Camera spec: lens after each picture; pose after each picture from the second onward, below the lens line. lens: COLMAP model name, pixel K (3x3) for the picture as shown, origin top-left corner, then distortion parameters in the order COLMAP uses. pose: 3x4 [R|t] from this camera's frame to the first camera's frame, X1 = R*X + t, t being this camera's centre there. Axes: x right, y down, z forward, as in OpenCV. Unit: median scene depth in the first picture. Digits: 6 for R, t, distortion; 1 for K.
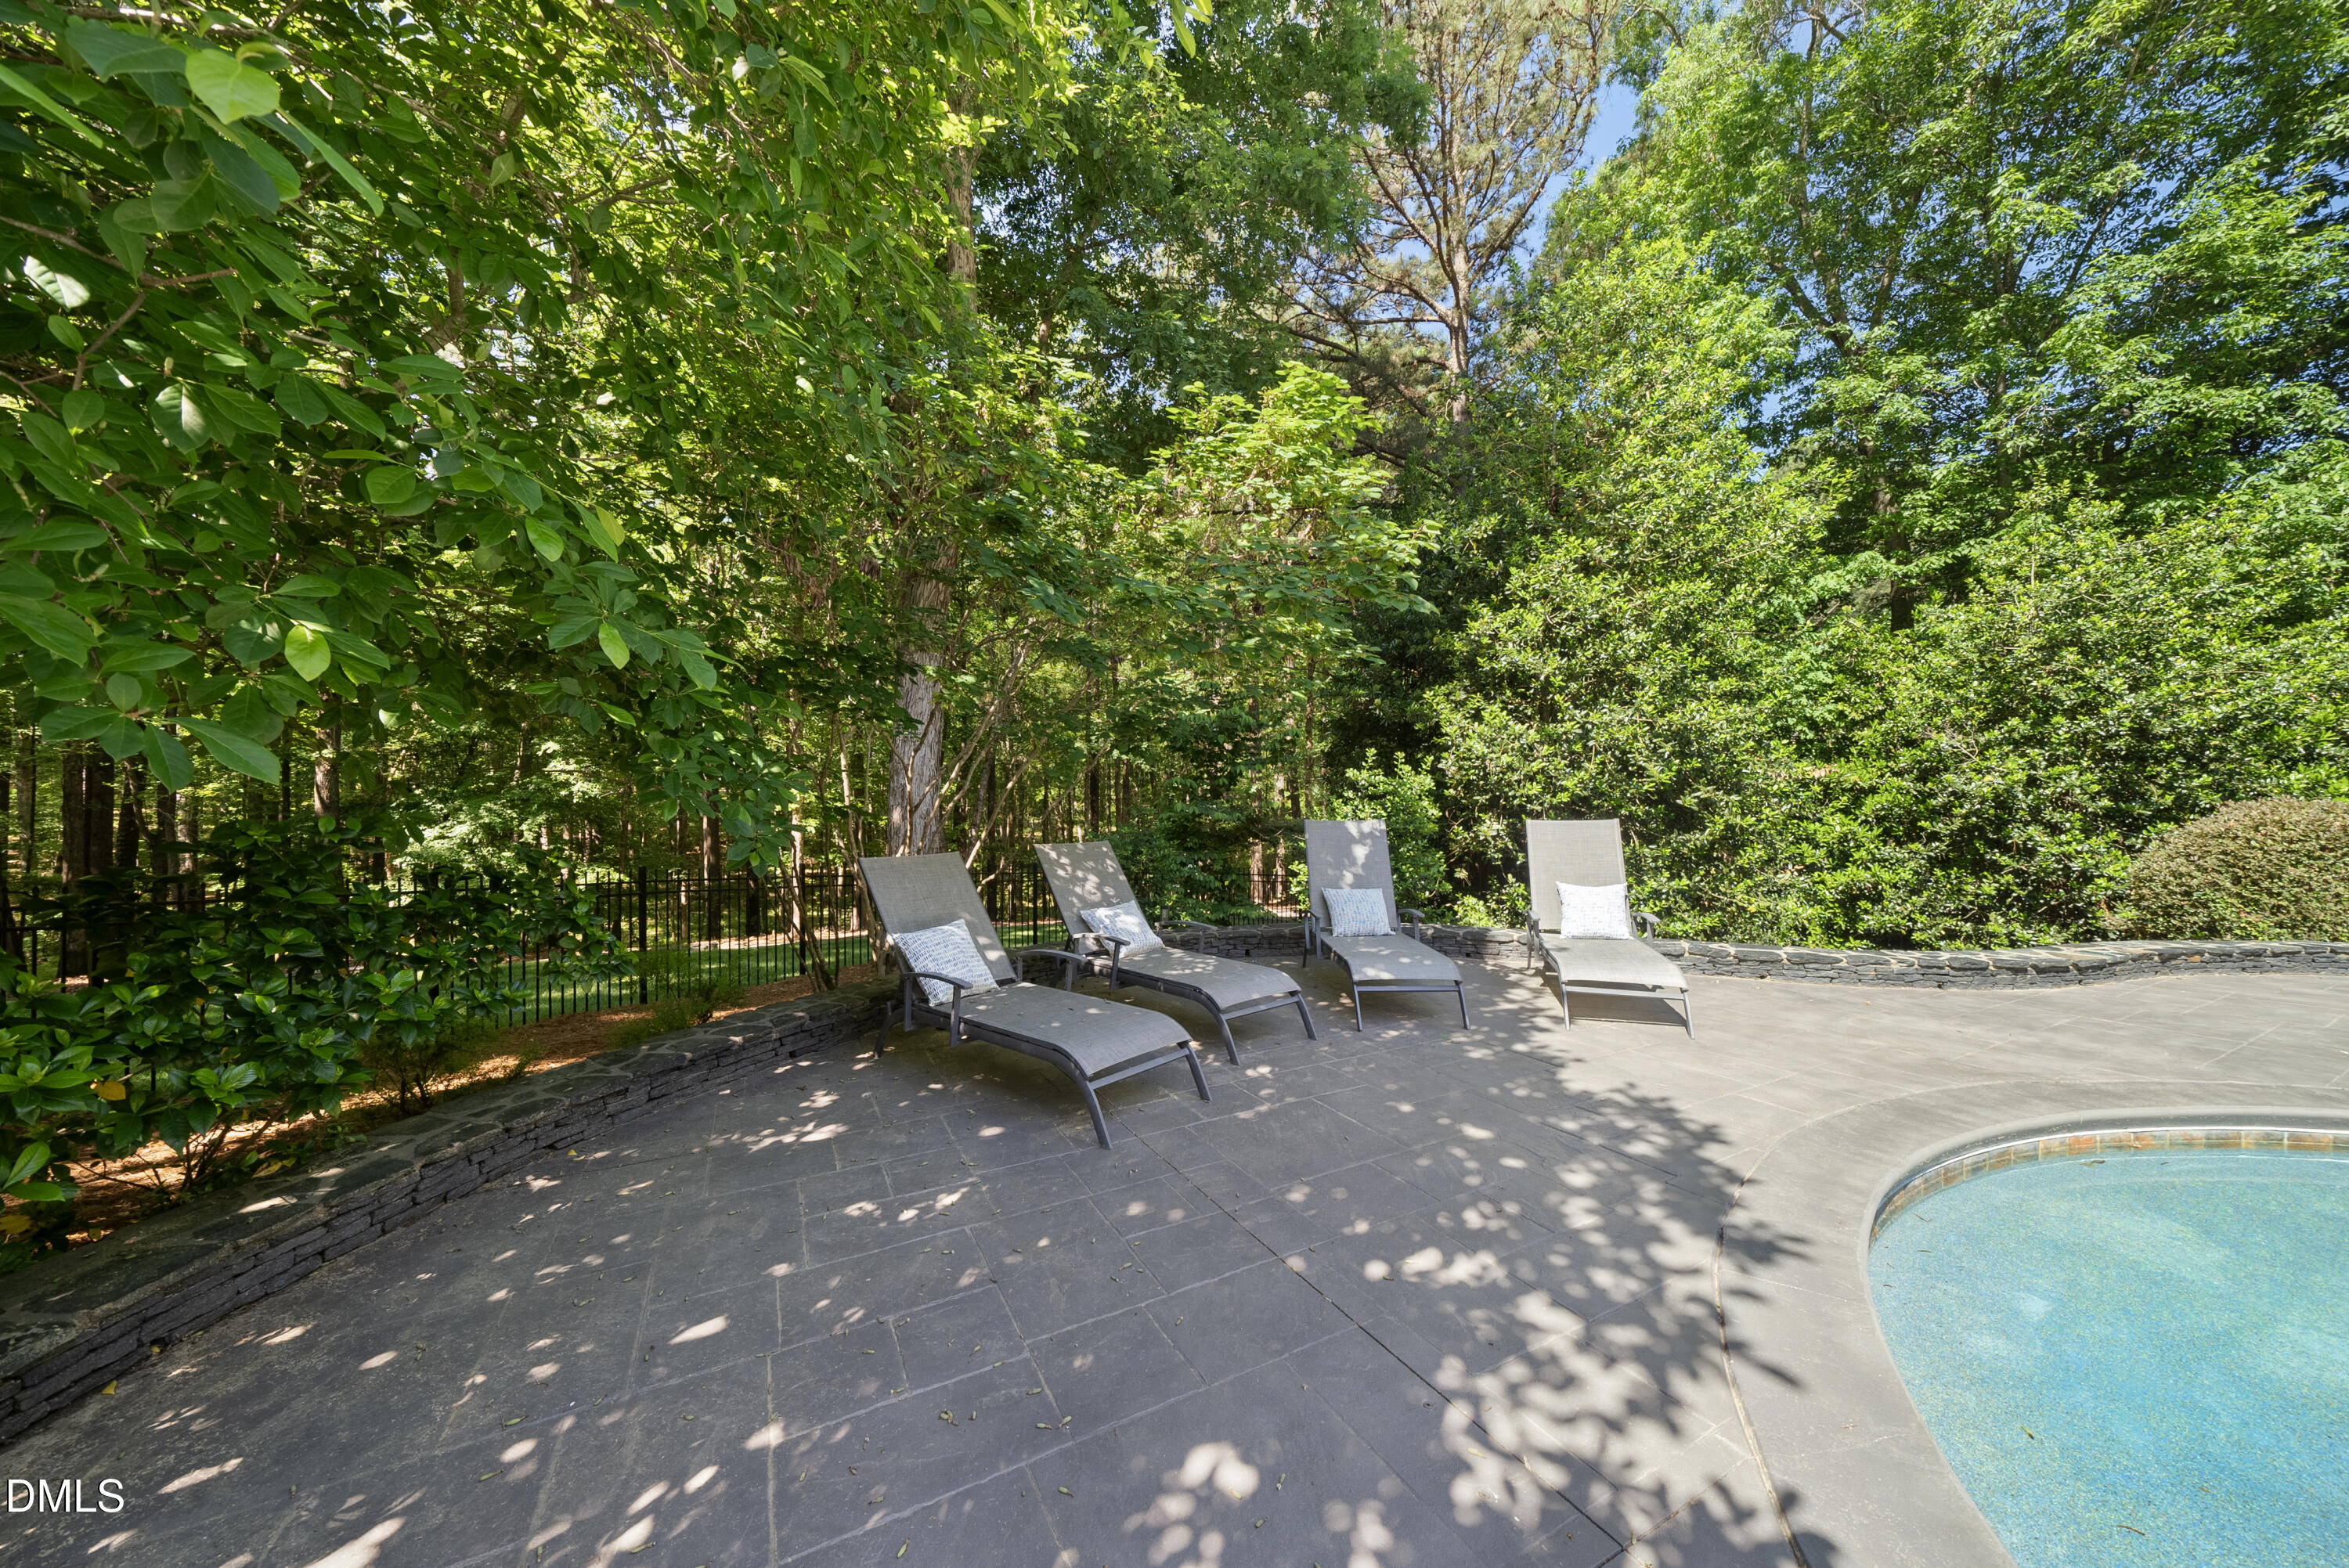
lens RADIAL K [[811.5, 0, 1179.8], [0, 811.5, 789.8], [0, 0, 1]] dist [-0.005207, -0.000145]
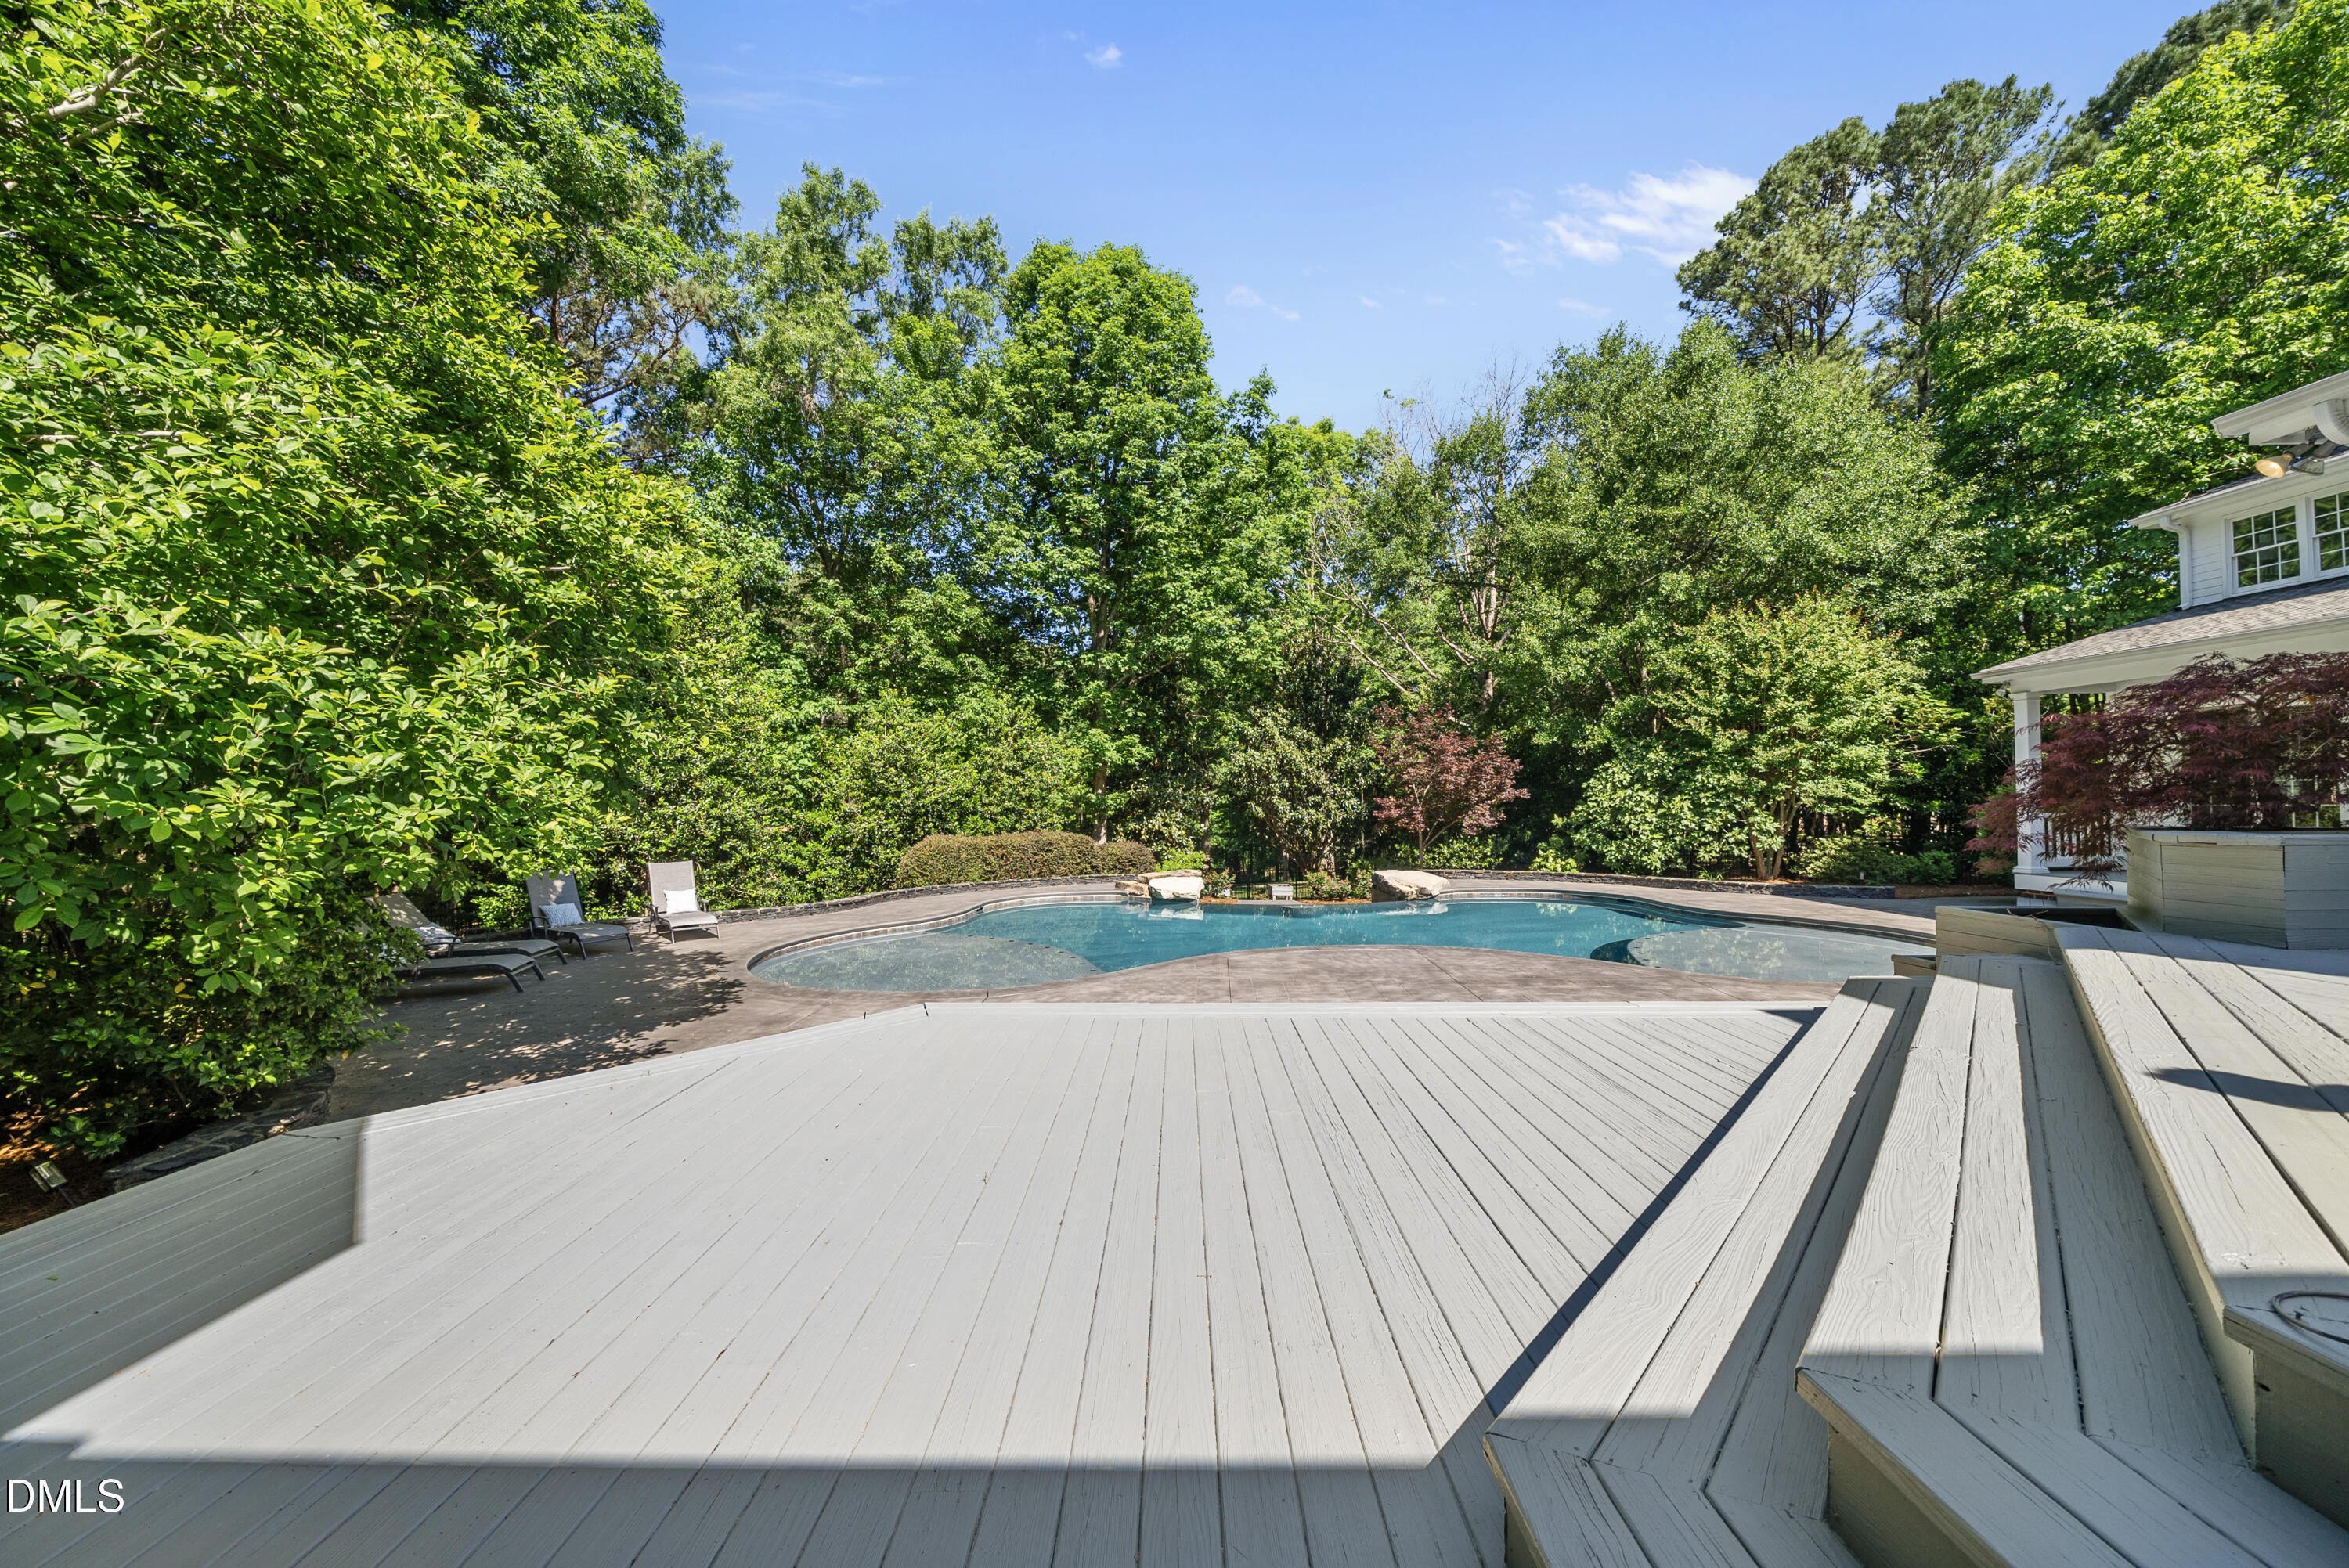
lens RADIAL K [[811.5, 0, 1170.7], [0, 811.5, 789.7], [0, 0, 1]] dist [-0.005207, -0.000145]
pose [[0.508230, 0.005879, 0.861201, -0.574278], [0.005365, 0.999936, -0.009993, -0.103948], [-0.861205, 0.009699, 0.508166, -1.027561]]
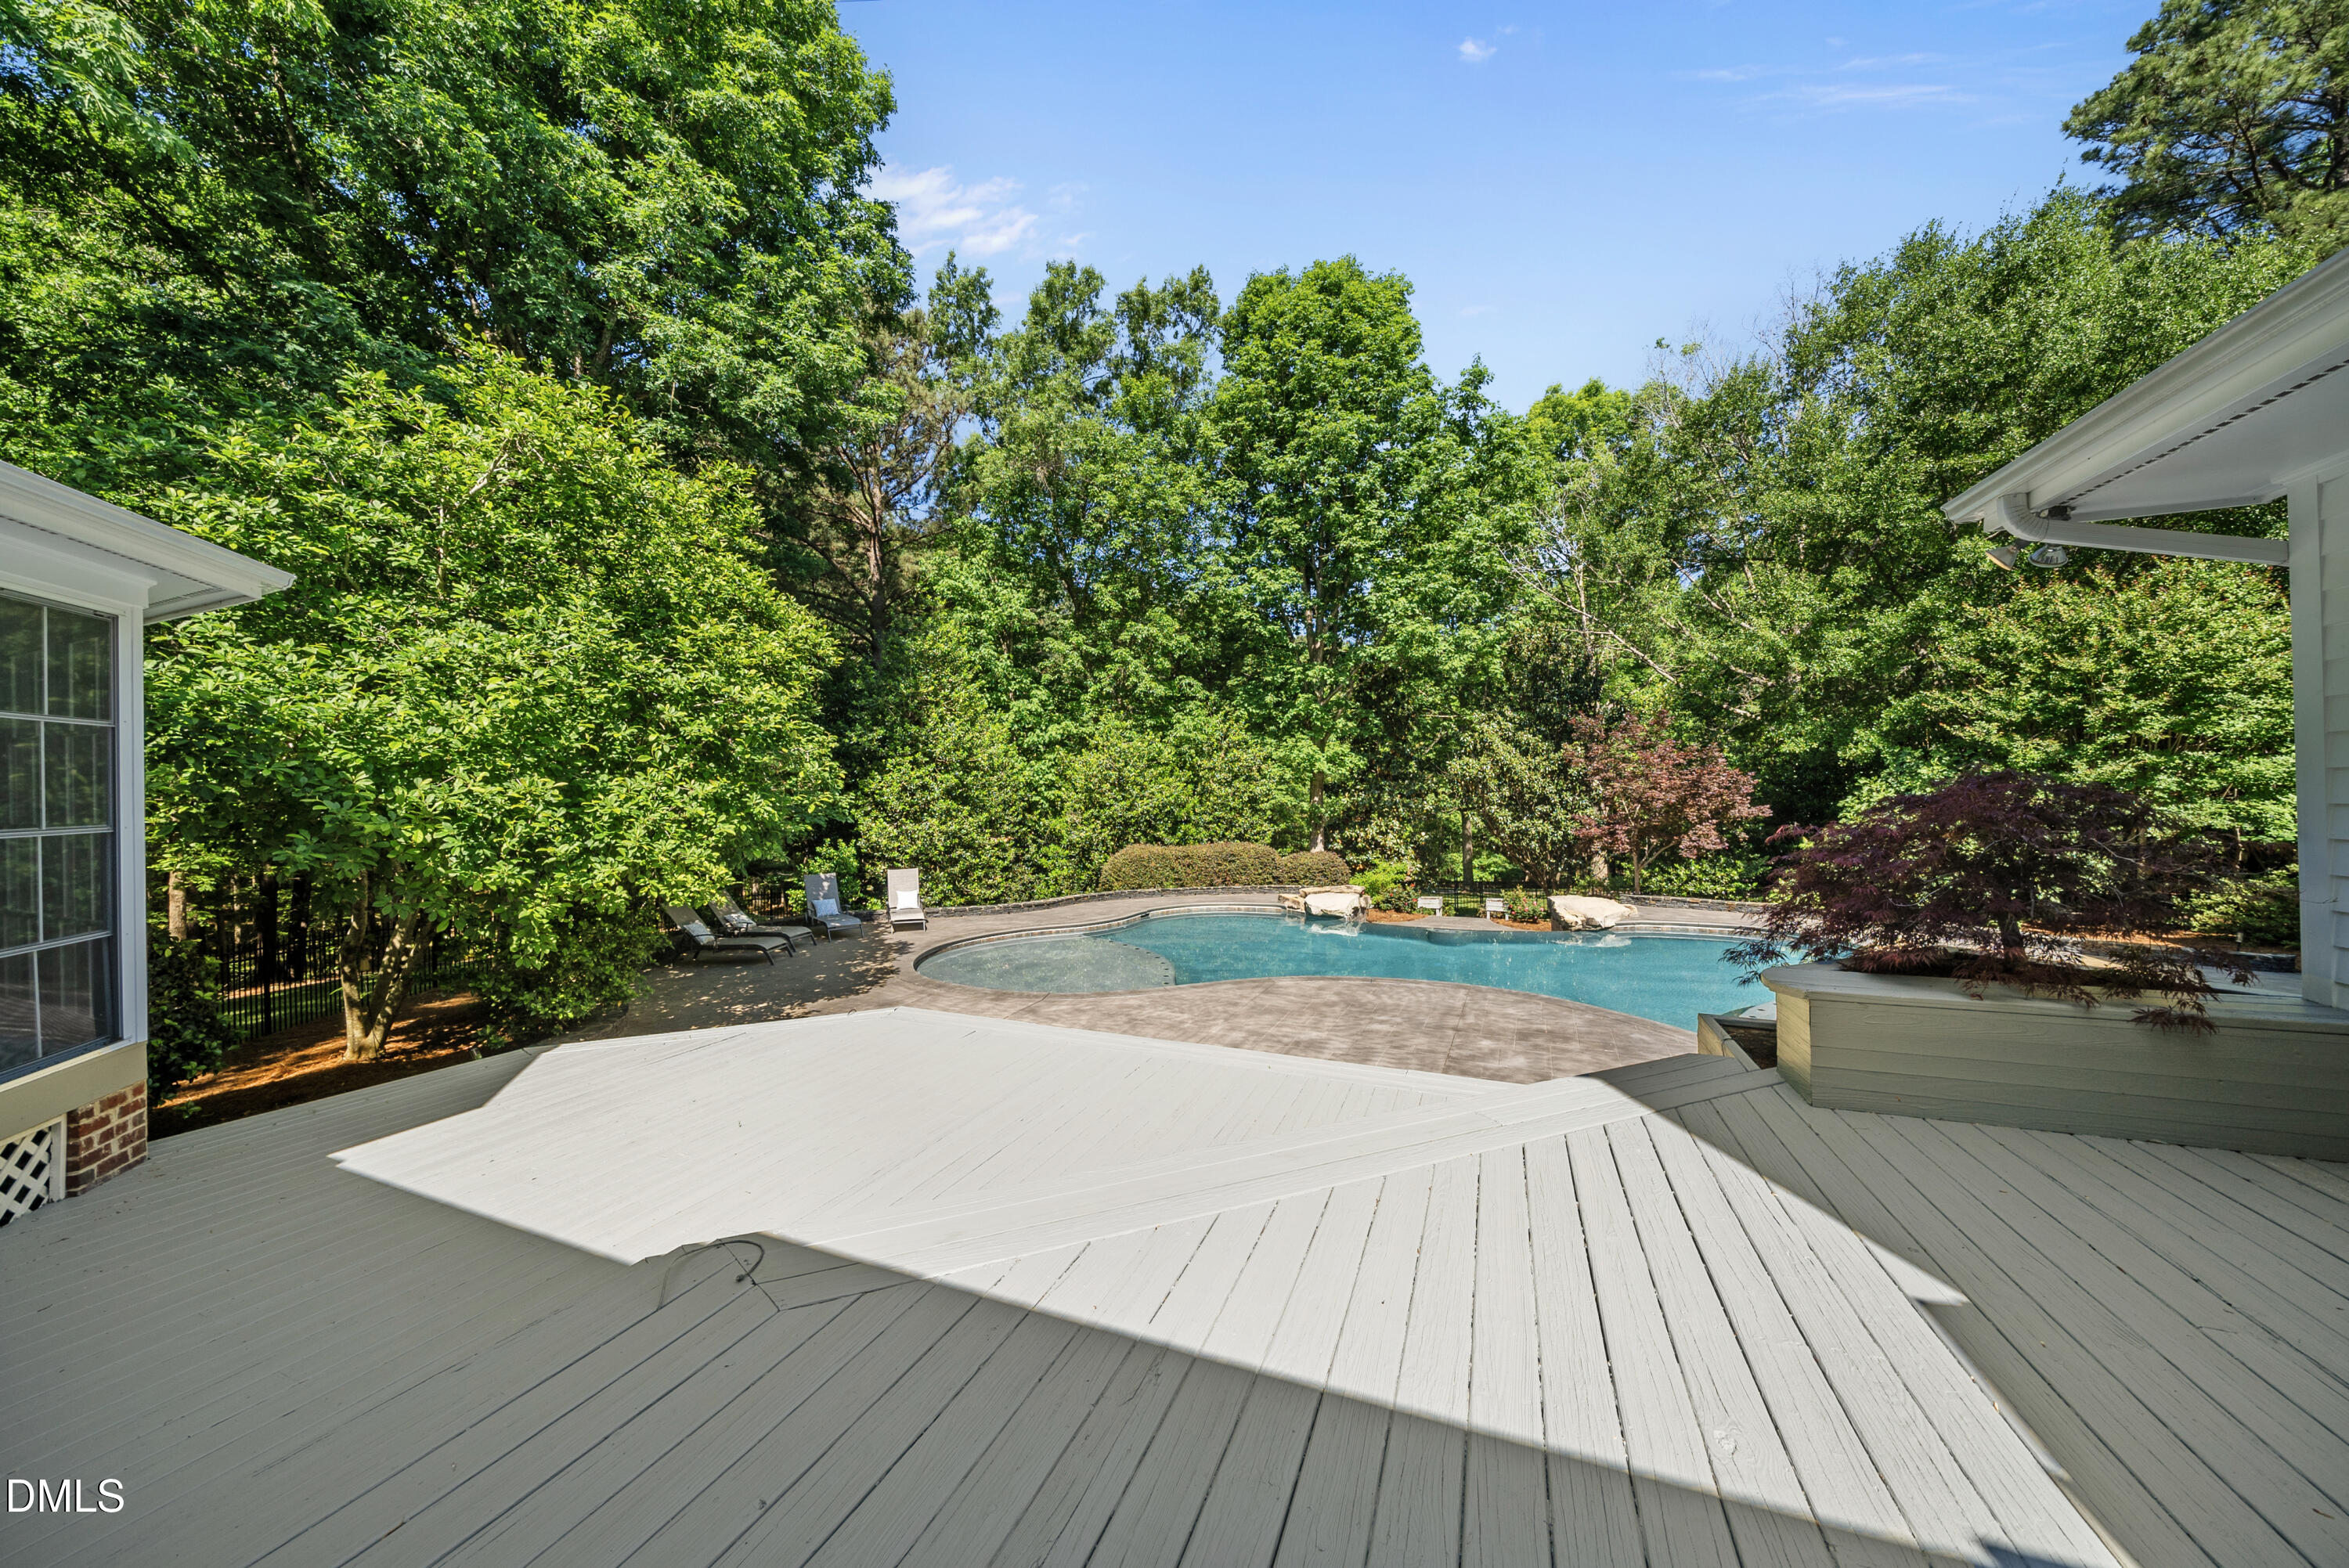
lens RADIAL K [[811.5, 0, 1168.4], [0, 811.5, 790.4], [0, 0, 1]] dist [-0.005207, -0.000145]
pose [[0.793518, -0.006797, 0.608508, -0.412875], [0.007219, 0.999972, 0.001757, -0.190255], [-0.608503, 0.002998, 0.793546, -1.476123]]
